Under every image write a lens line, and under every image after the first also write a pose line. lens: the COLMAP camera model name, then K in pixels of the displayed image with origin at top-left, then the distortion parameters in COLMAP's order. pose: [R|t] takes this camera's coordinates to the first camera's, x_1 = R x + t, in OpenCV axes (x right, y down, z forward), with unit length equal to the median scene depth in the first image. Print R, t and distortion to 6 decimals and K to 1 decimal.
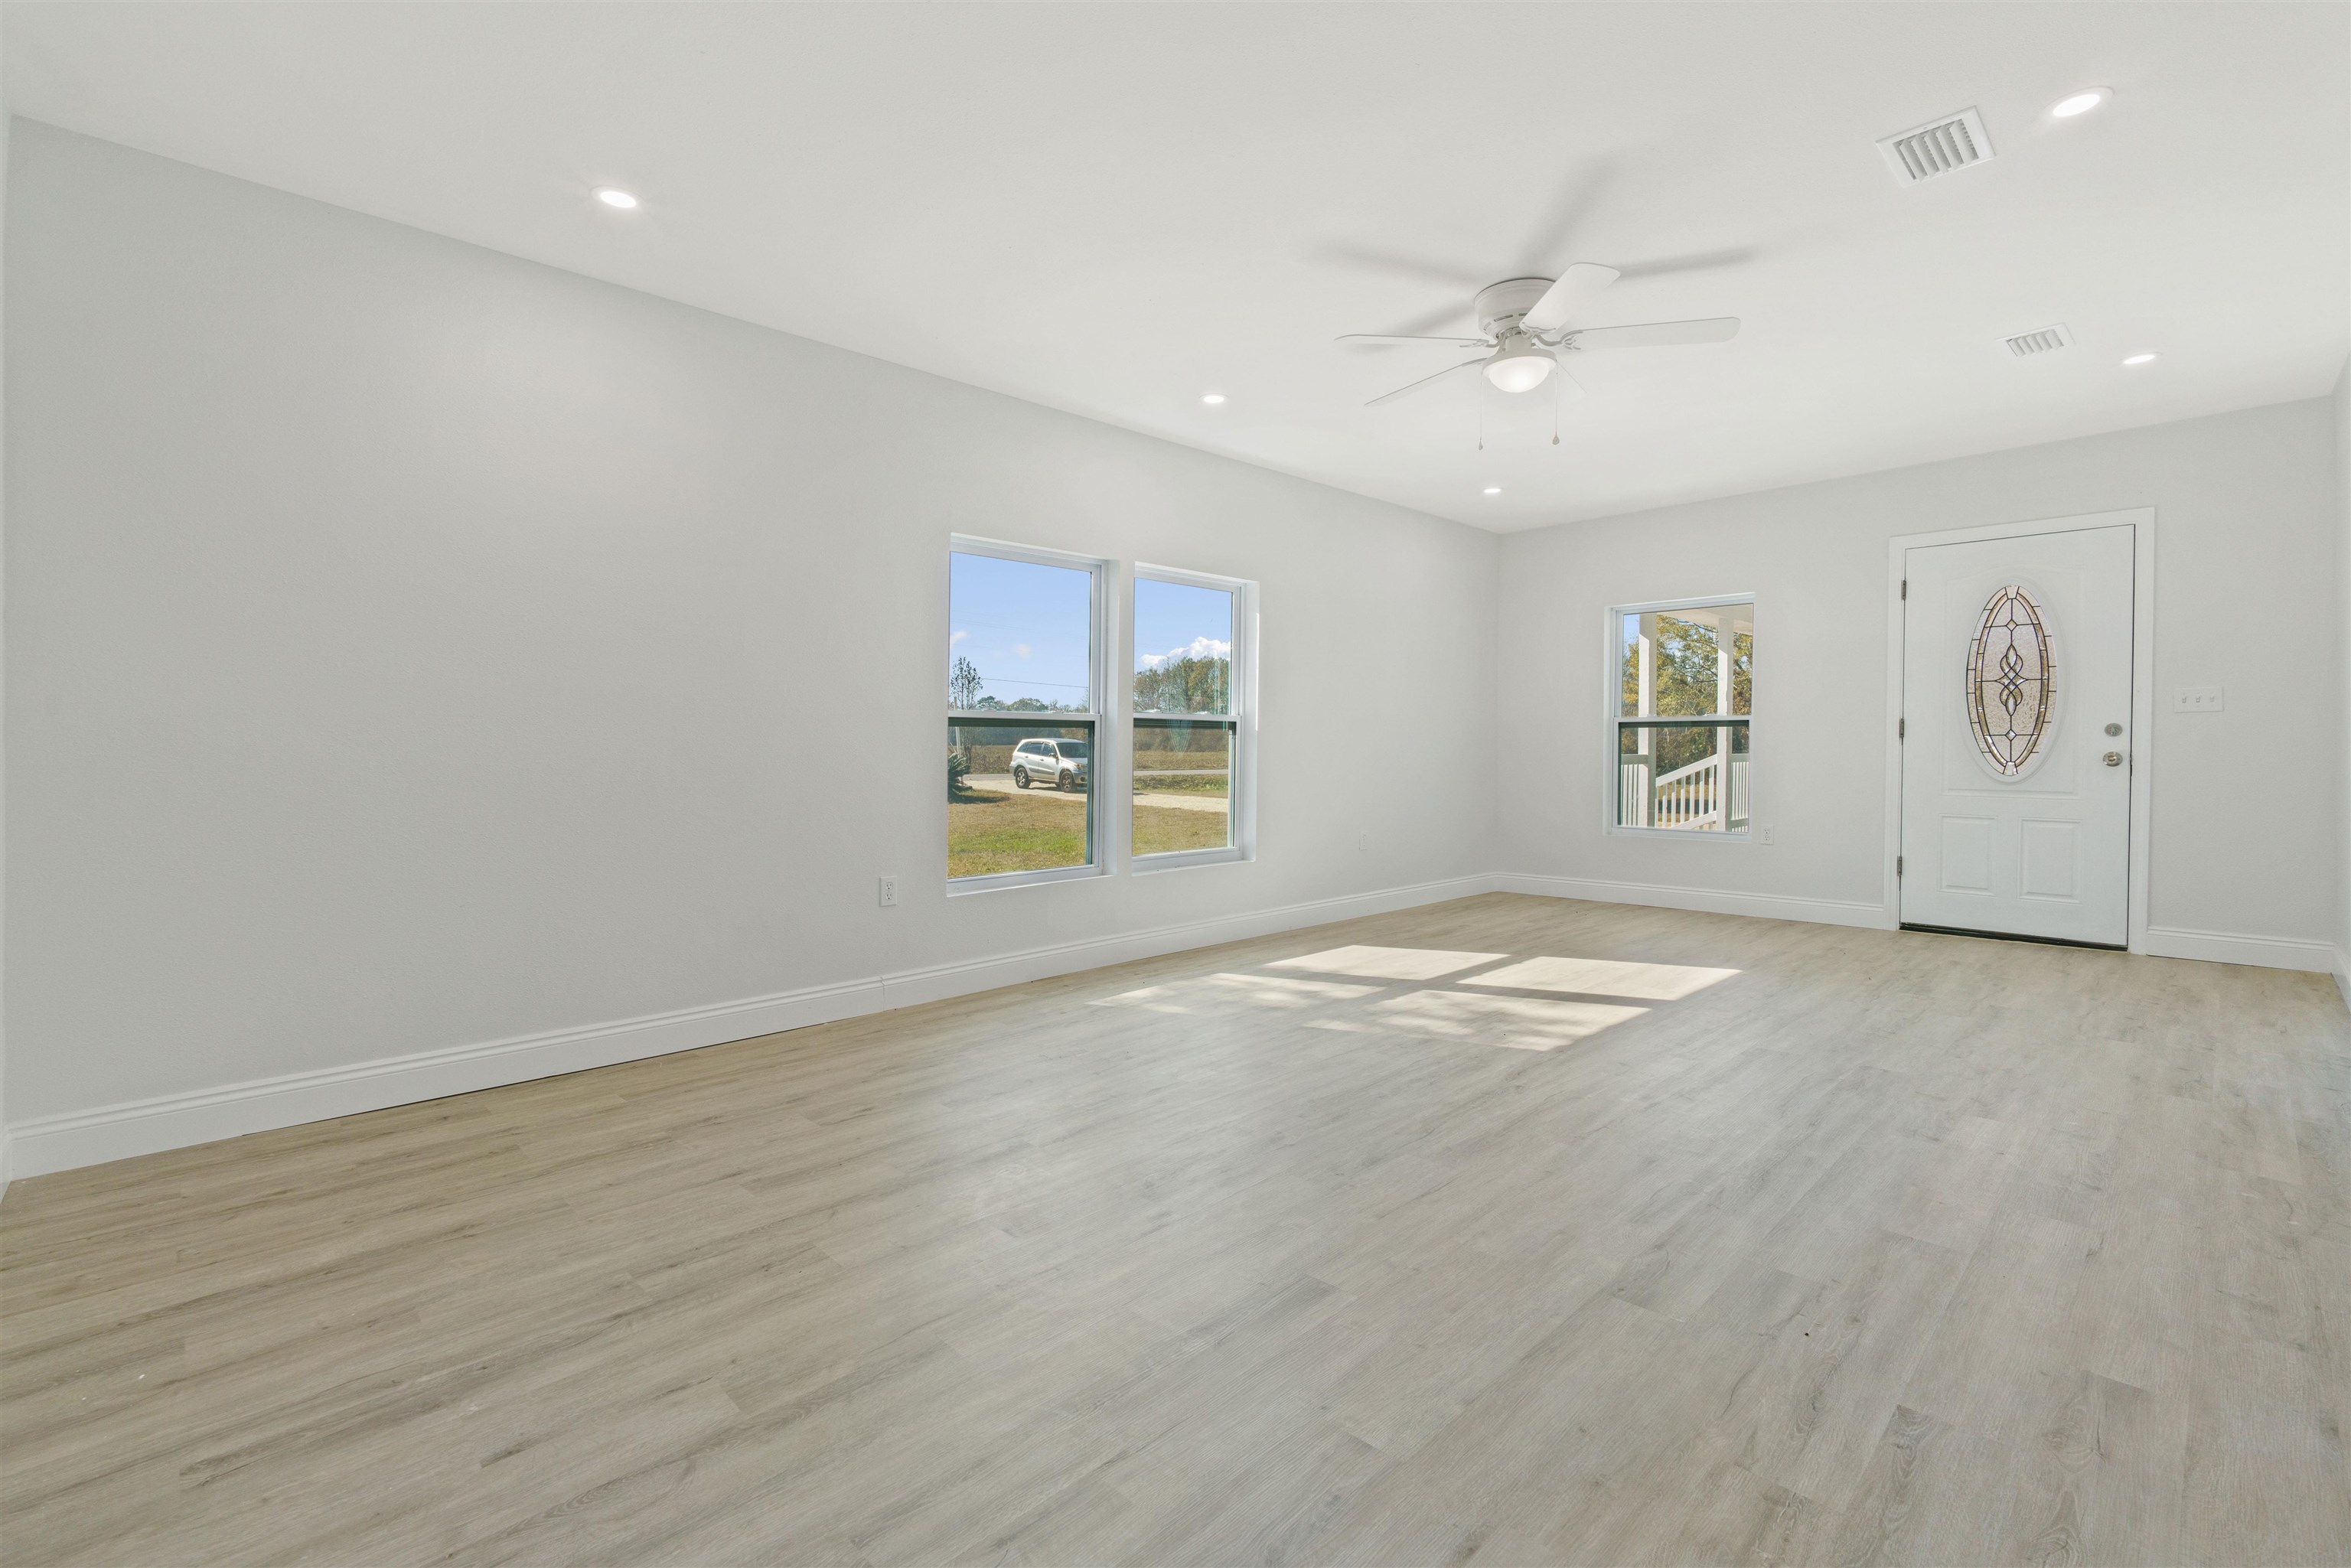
lens RADIAL K [[1020.4, 0, 1185.8], [0, 1020.4, 743.1], [0, 0, 1]] dist [-0.000944, -0.000615]
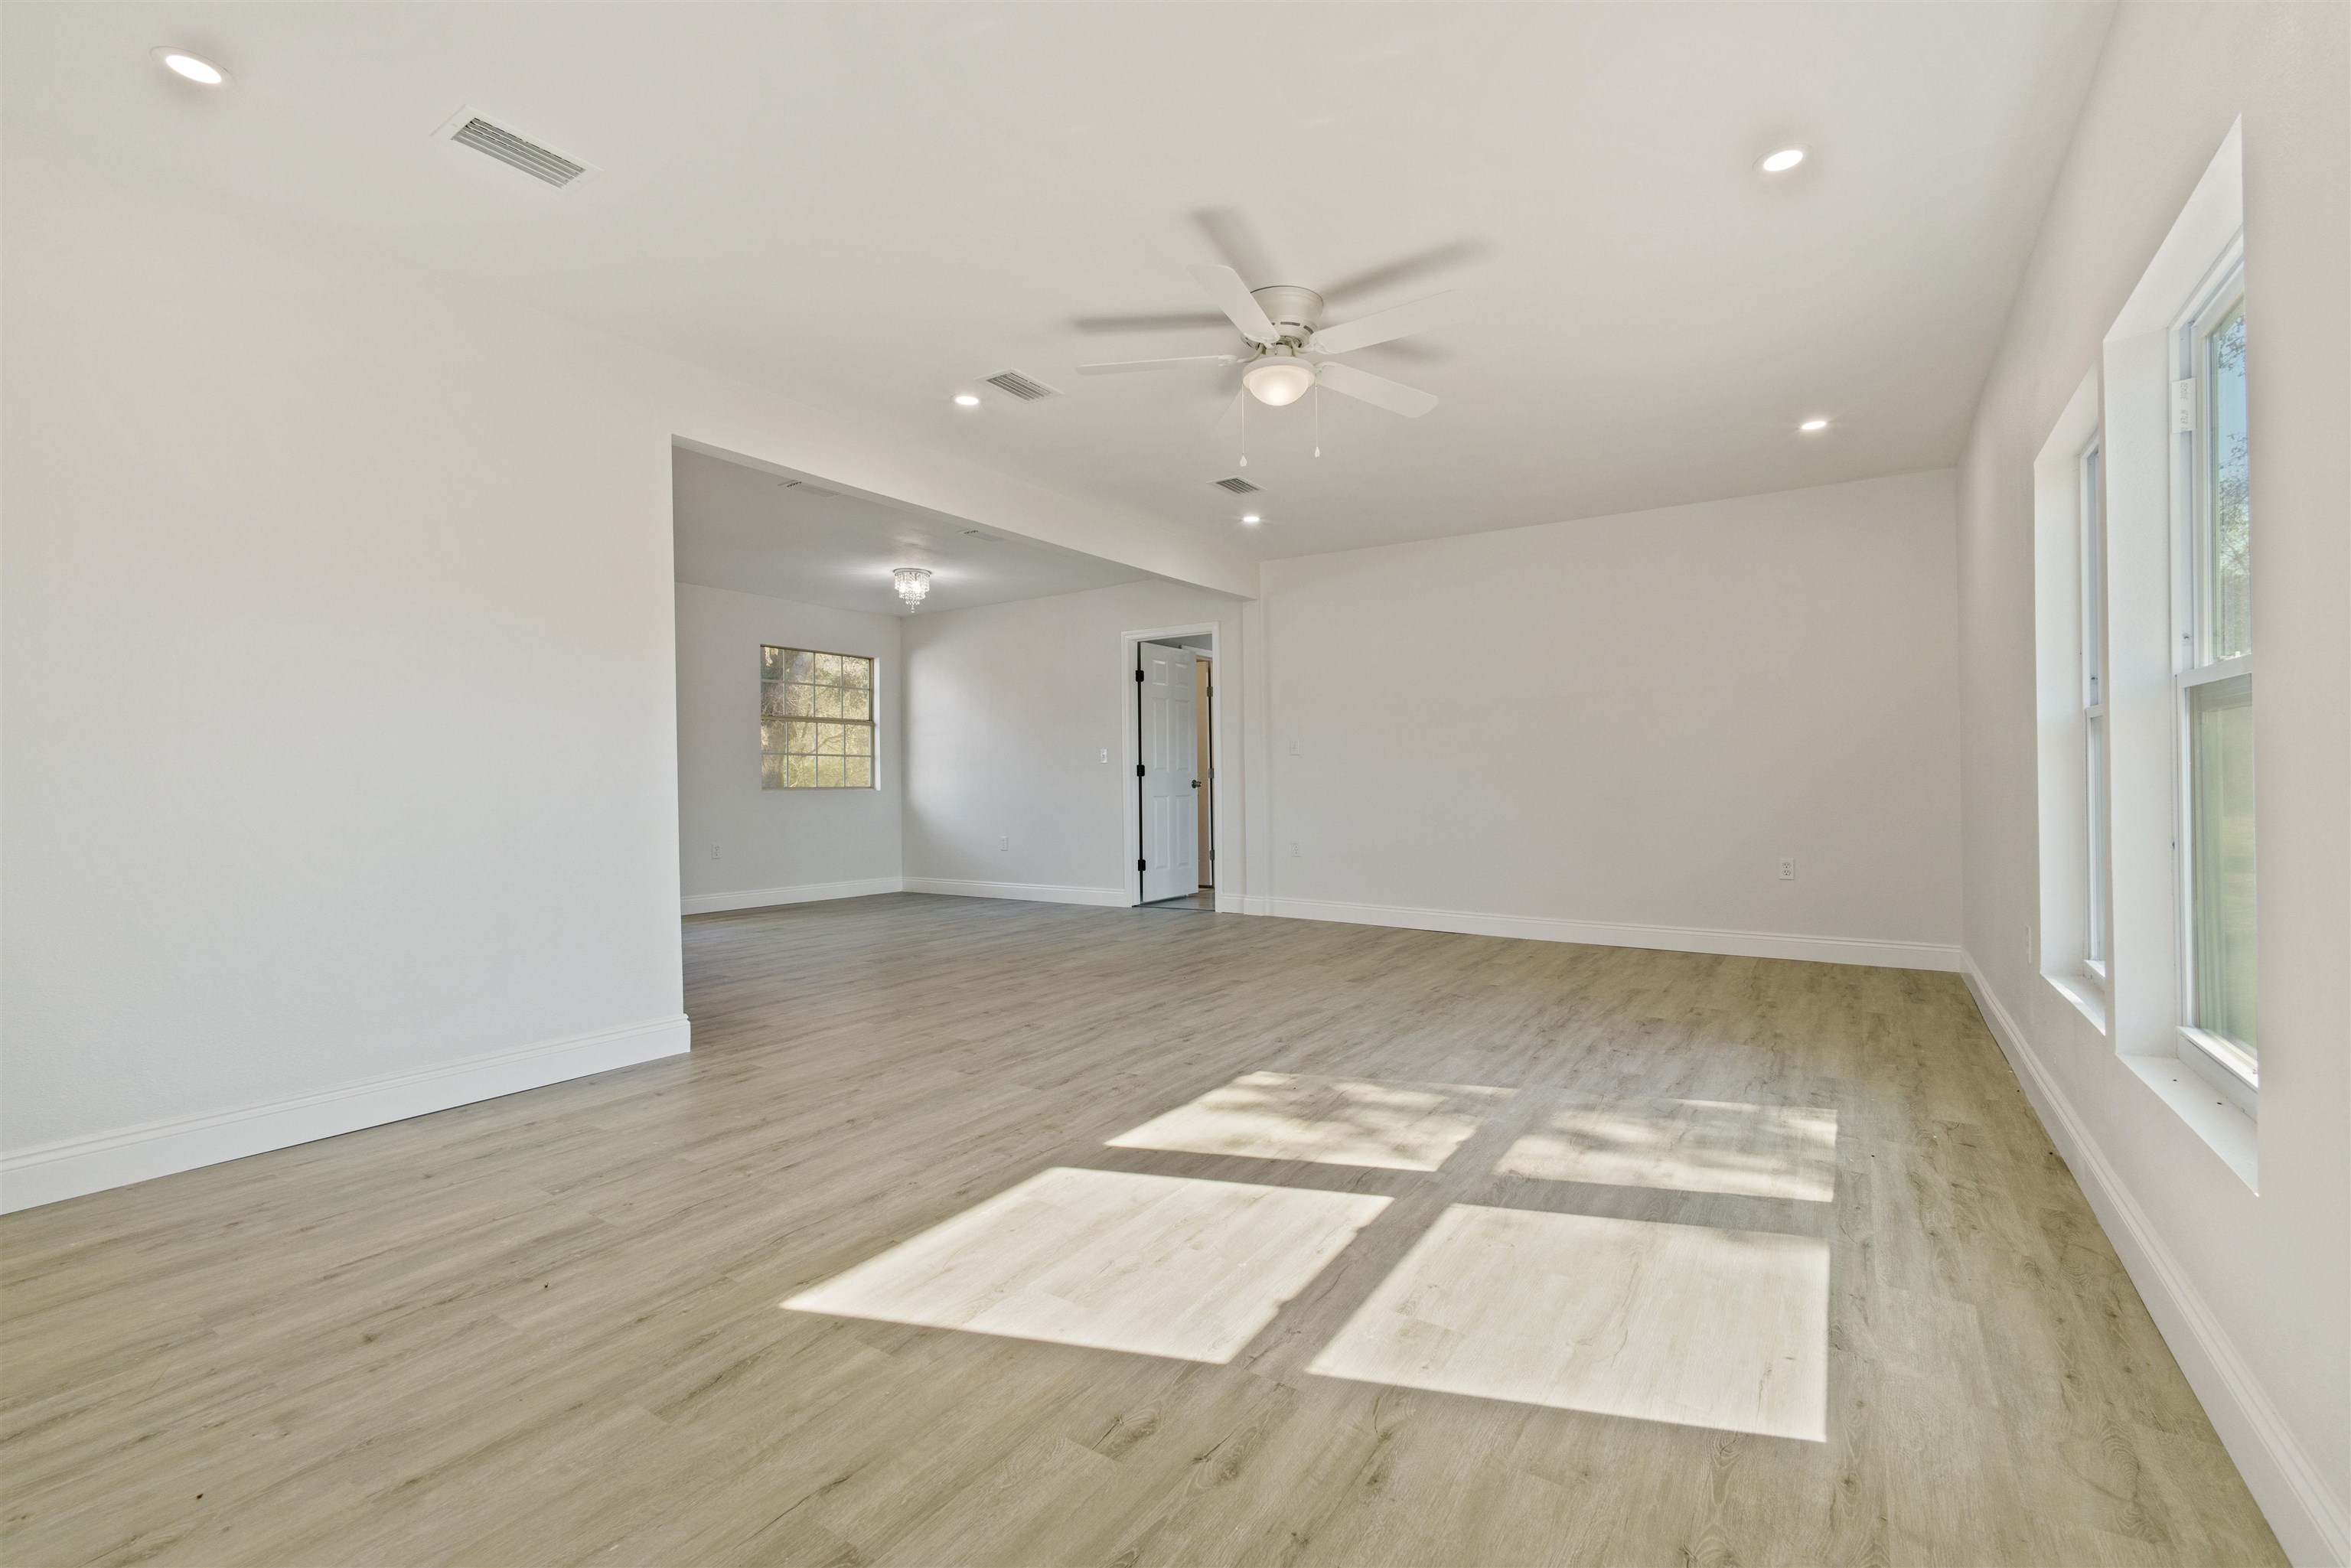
lens RADIAL K [[1020.4, 0, 1182.8], [0, 1020.4, 788.5], [0, 0, 1]] dist [-0.000944, -0.000615]
pose [[-0.973893, 0.011573, -0.226713, 0.727006], [0.010932, 0.999932, 0.004085, 0.013448], [0.226744, 0.001500, -0.973953, 2.206261]]
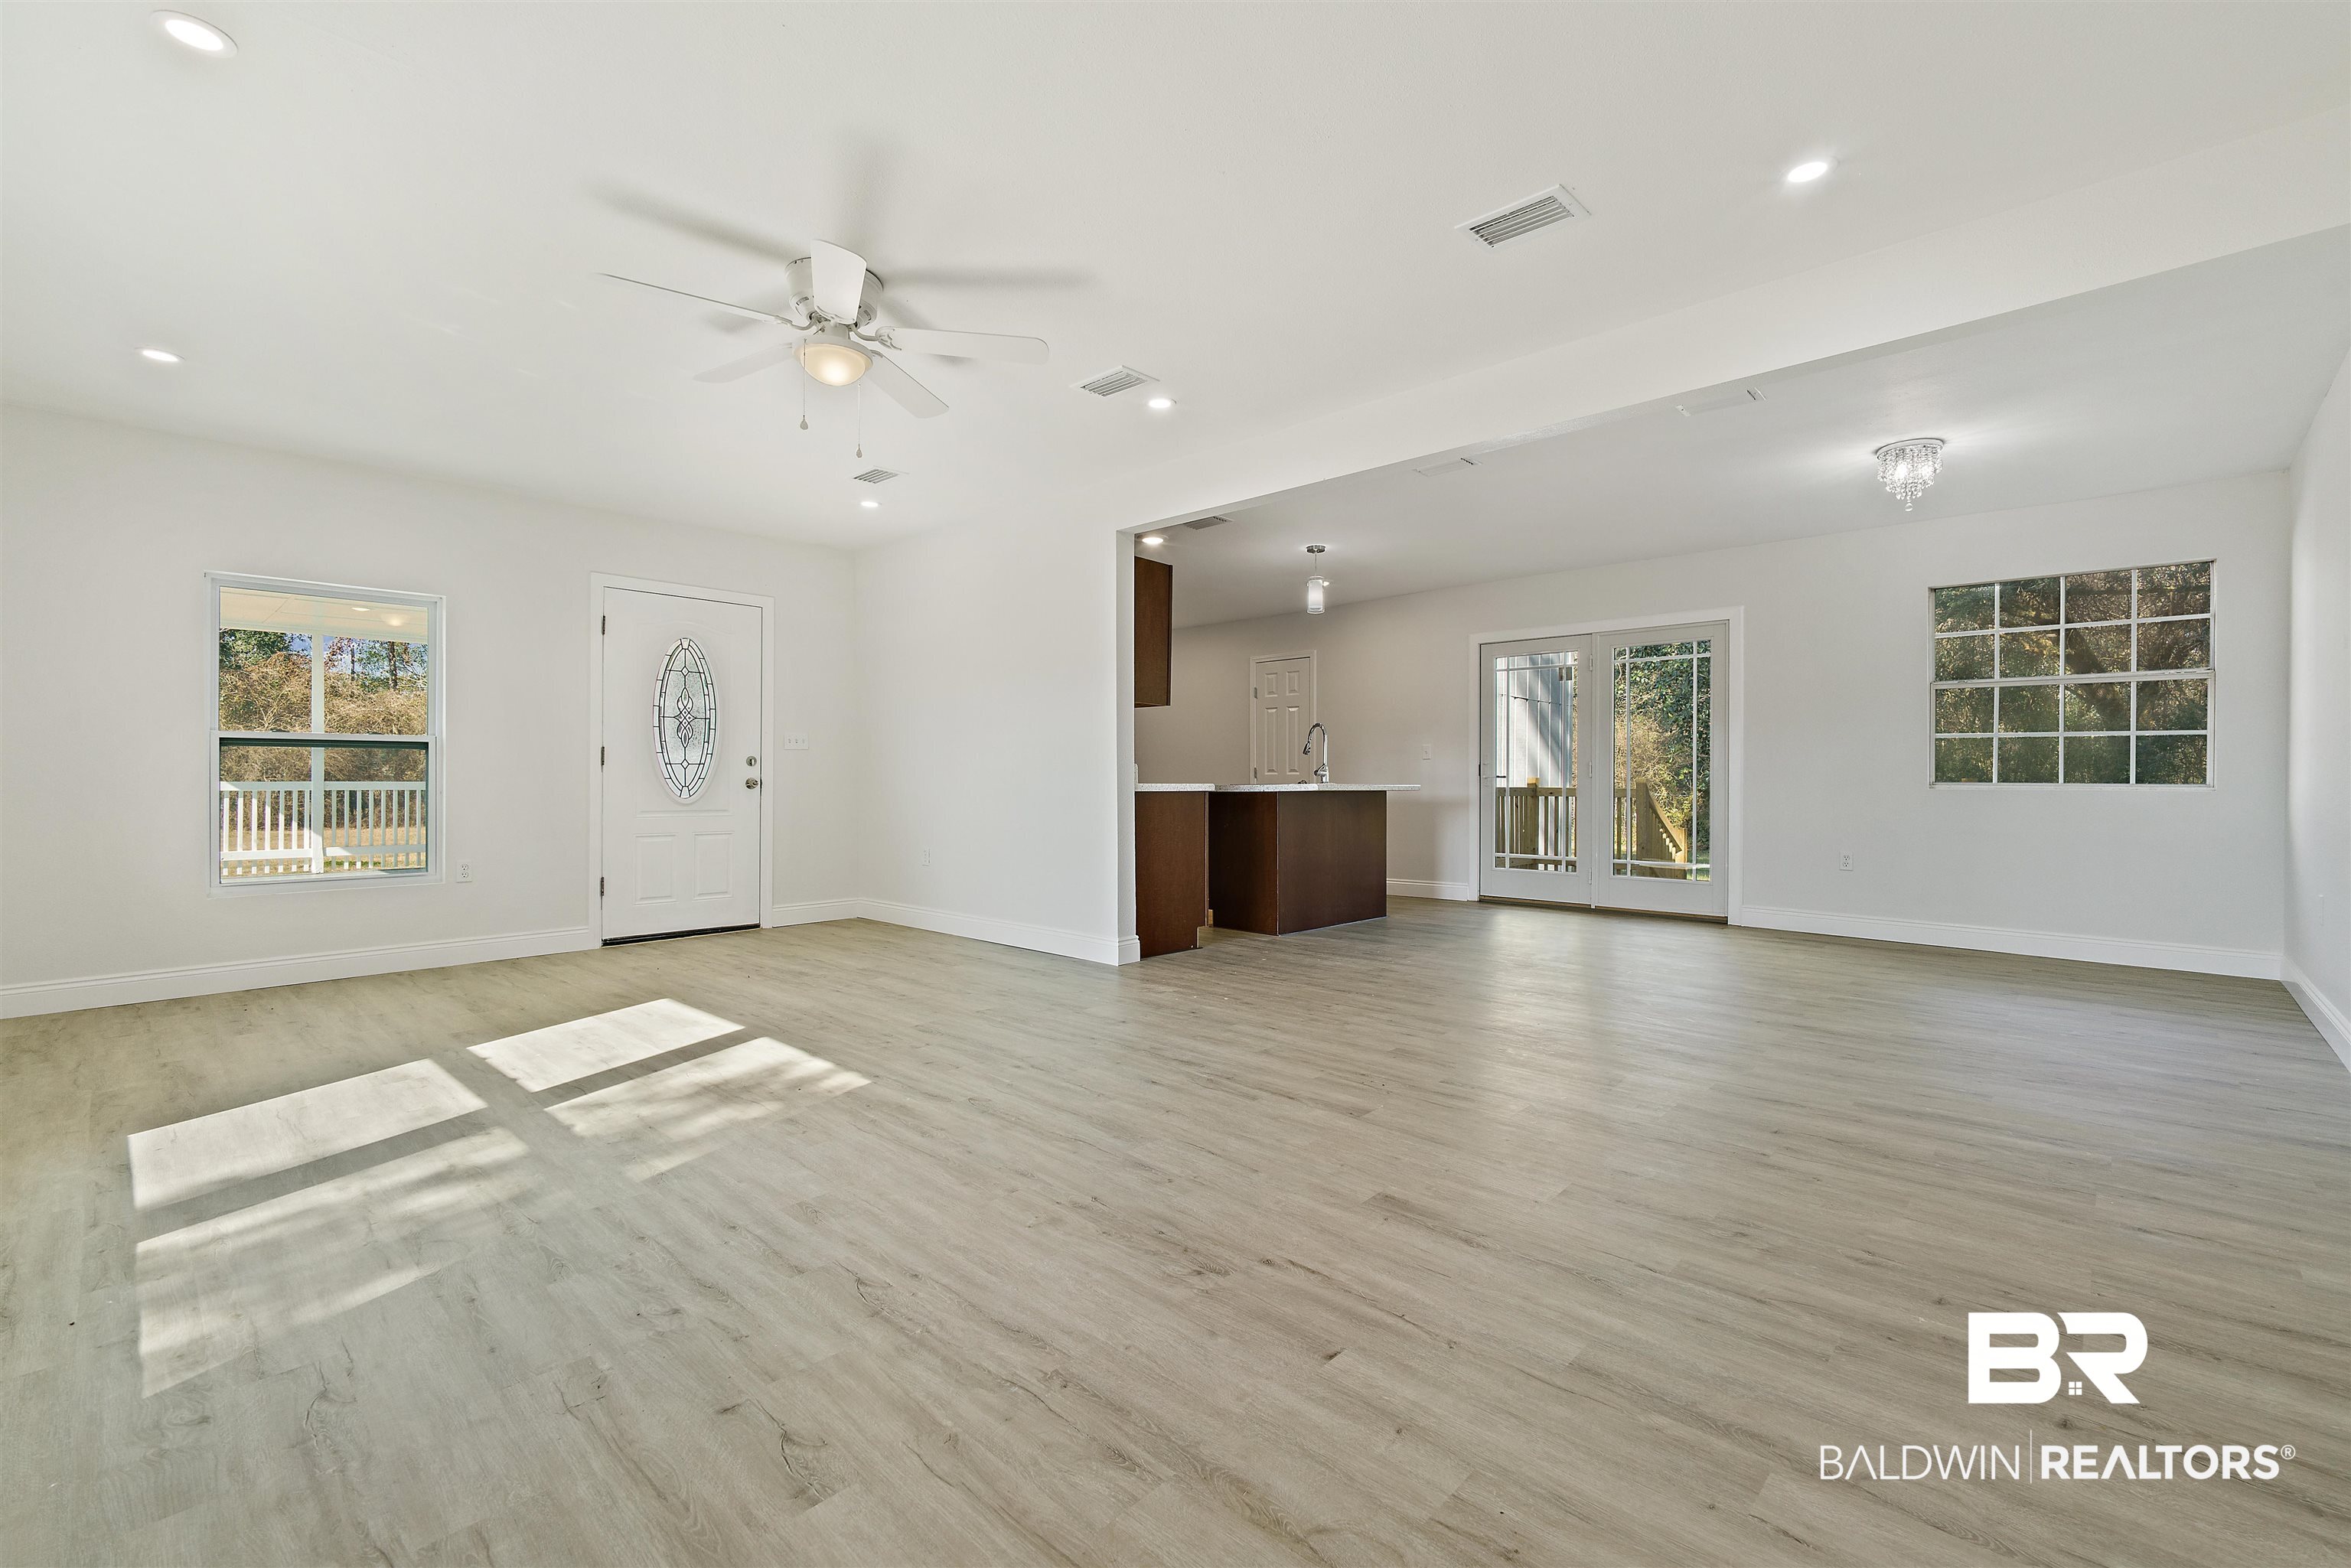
lens RADIAL K [[1020.4, 0, 1181.9], [0, 1020.4, 777.2], [0, 0, 1]] dist [-0.000944, -0.000615]
pose [[-0.048510, 0.002435, 0.998820, -0.707279], [-0.004192, 0.999988, -0.002641, 0.014439], [-0.998814, -0.004315, -0.048499, 0.836338]]
